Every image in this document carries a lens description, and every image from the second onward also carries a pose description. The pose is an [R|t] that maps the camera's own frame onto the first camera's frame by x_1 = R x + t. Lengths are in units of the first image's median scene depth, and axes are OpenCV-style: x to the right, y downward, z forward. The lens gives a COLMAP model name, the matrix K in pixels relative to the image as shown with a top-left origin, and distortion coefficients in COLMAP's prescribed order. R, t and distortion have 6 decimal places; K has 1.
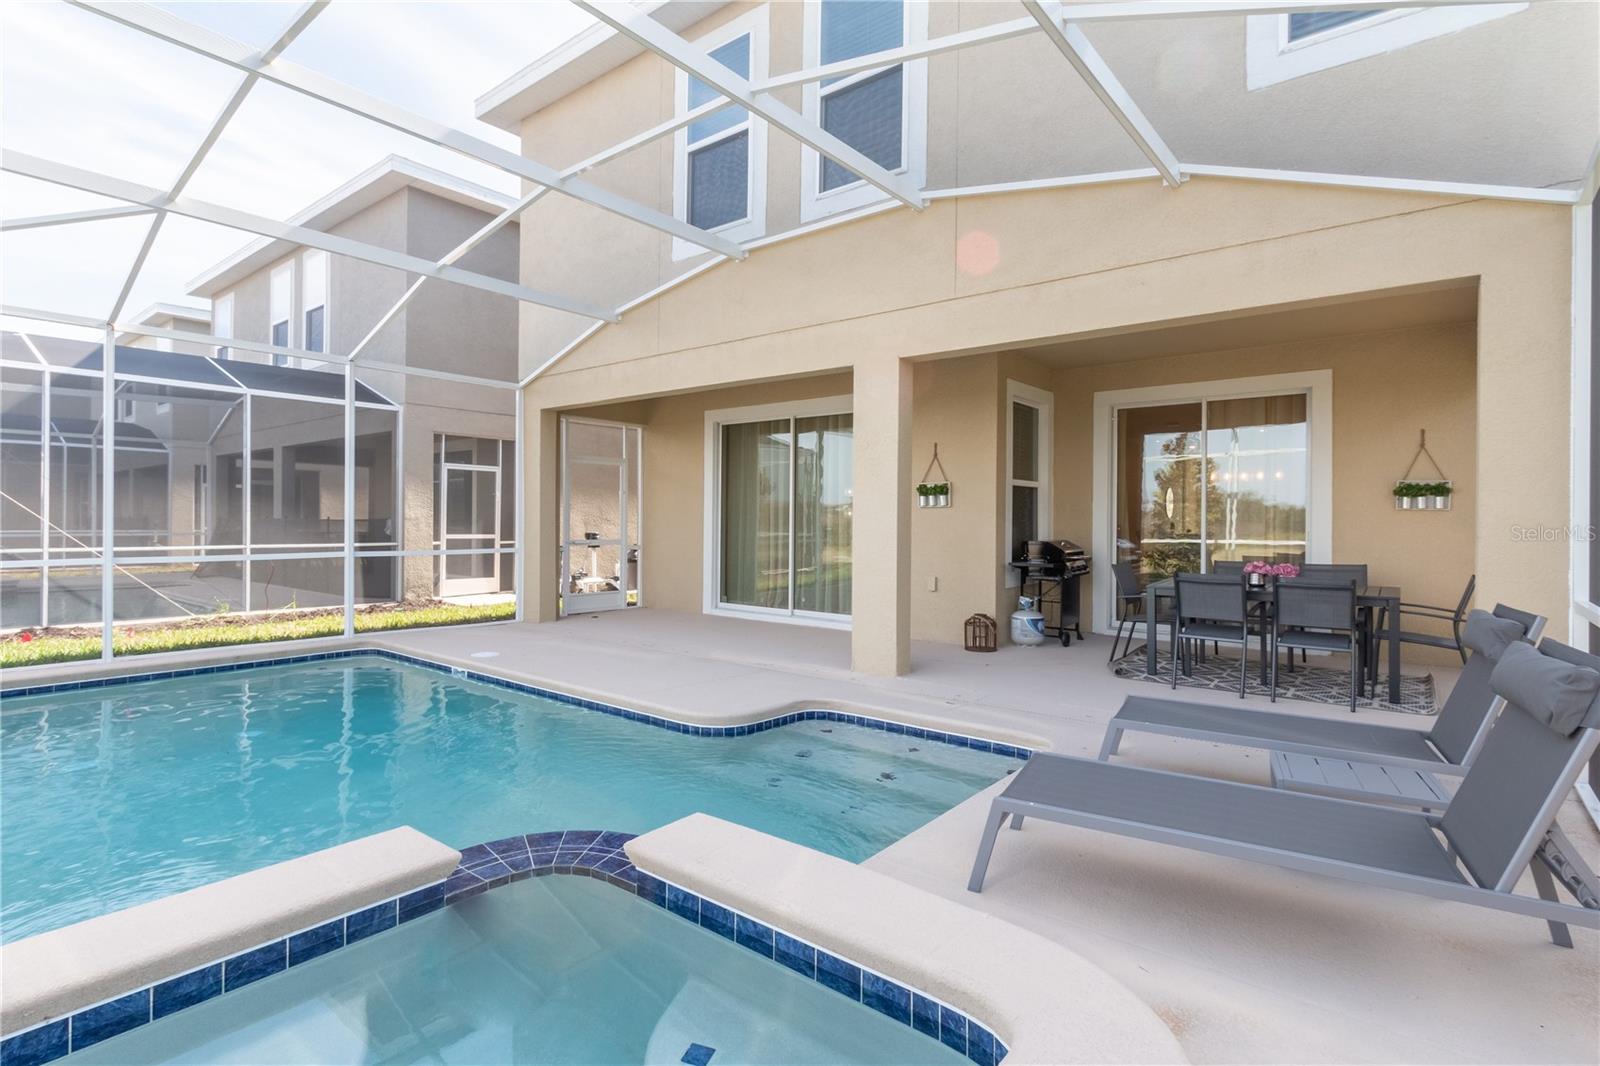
lens RADIAL K [[756.4, 0, 796.3], [0, 756.4, 530.4], [0, 0, 1]] dist [0.004795, 0.000259]
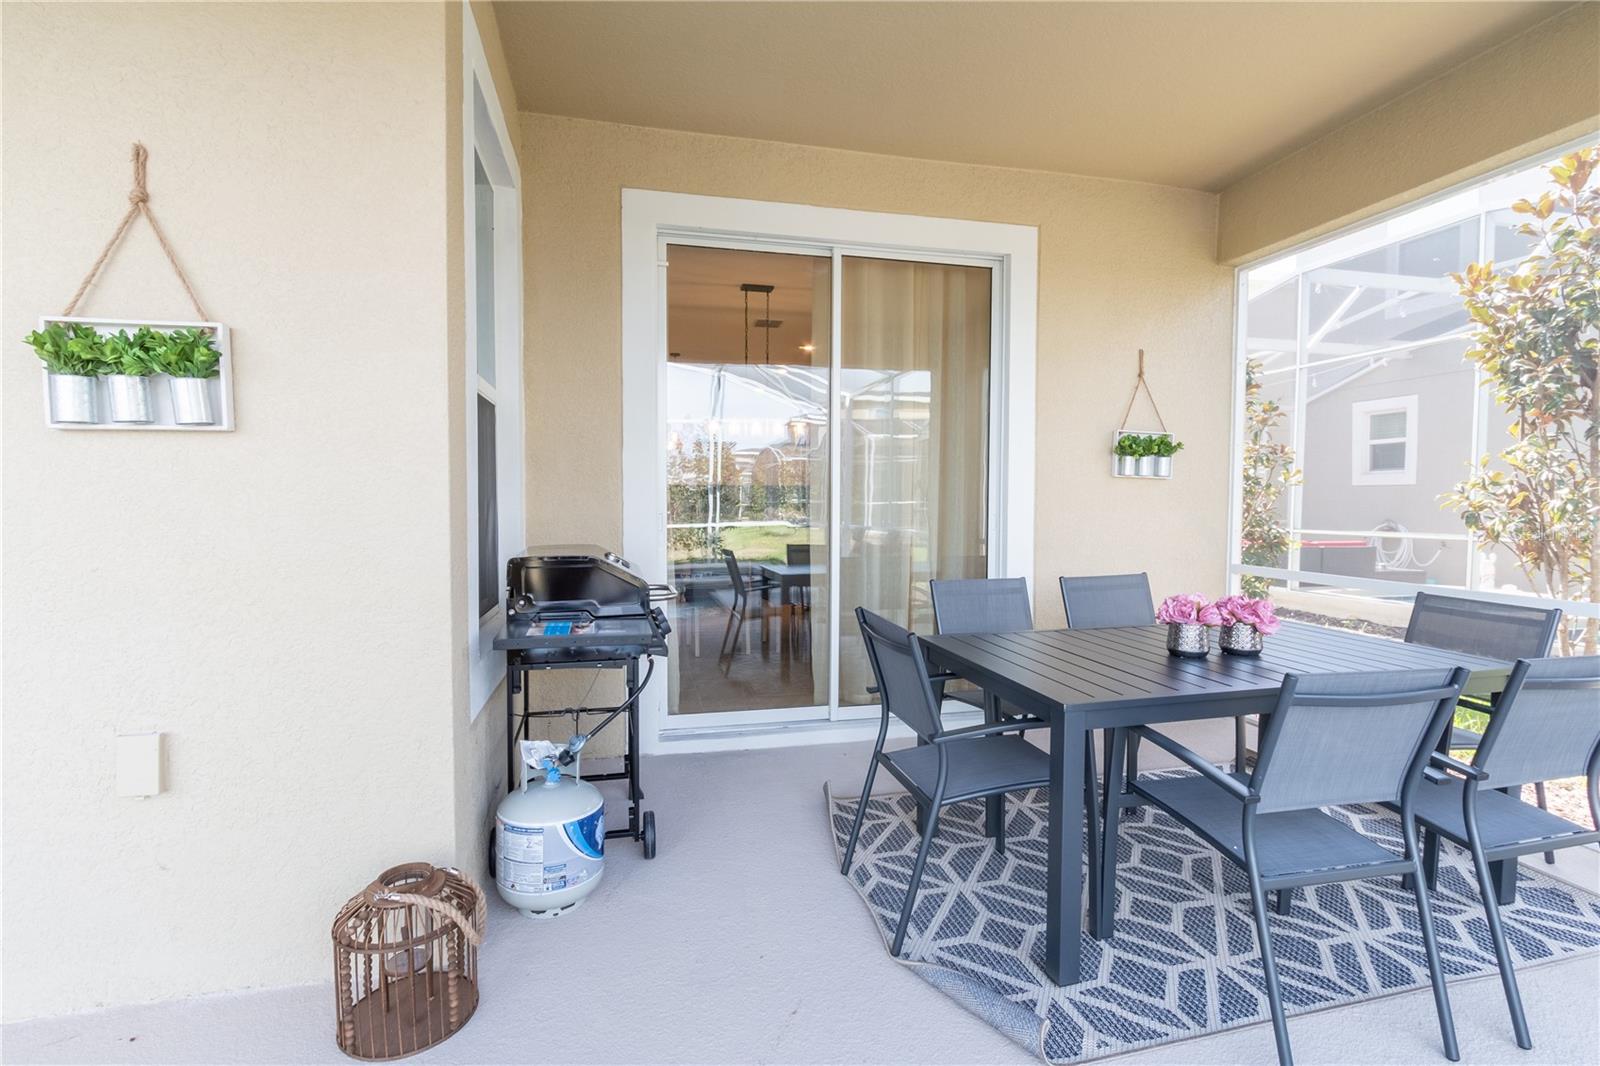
lens RADIAL K [[756.4, 0, 790.8], [0, 756.4, 531.5], [0, 0, 1]] dist [0.004795, 0.000259]
pose [[0.636034, -0.036298, 0.770807, 0.131298], [0.003939, 0.999033, 0.043796, -0.009513], [-0.771651, -0.024819, 0.635561, 0.714705]]
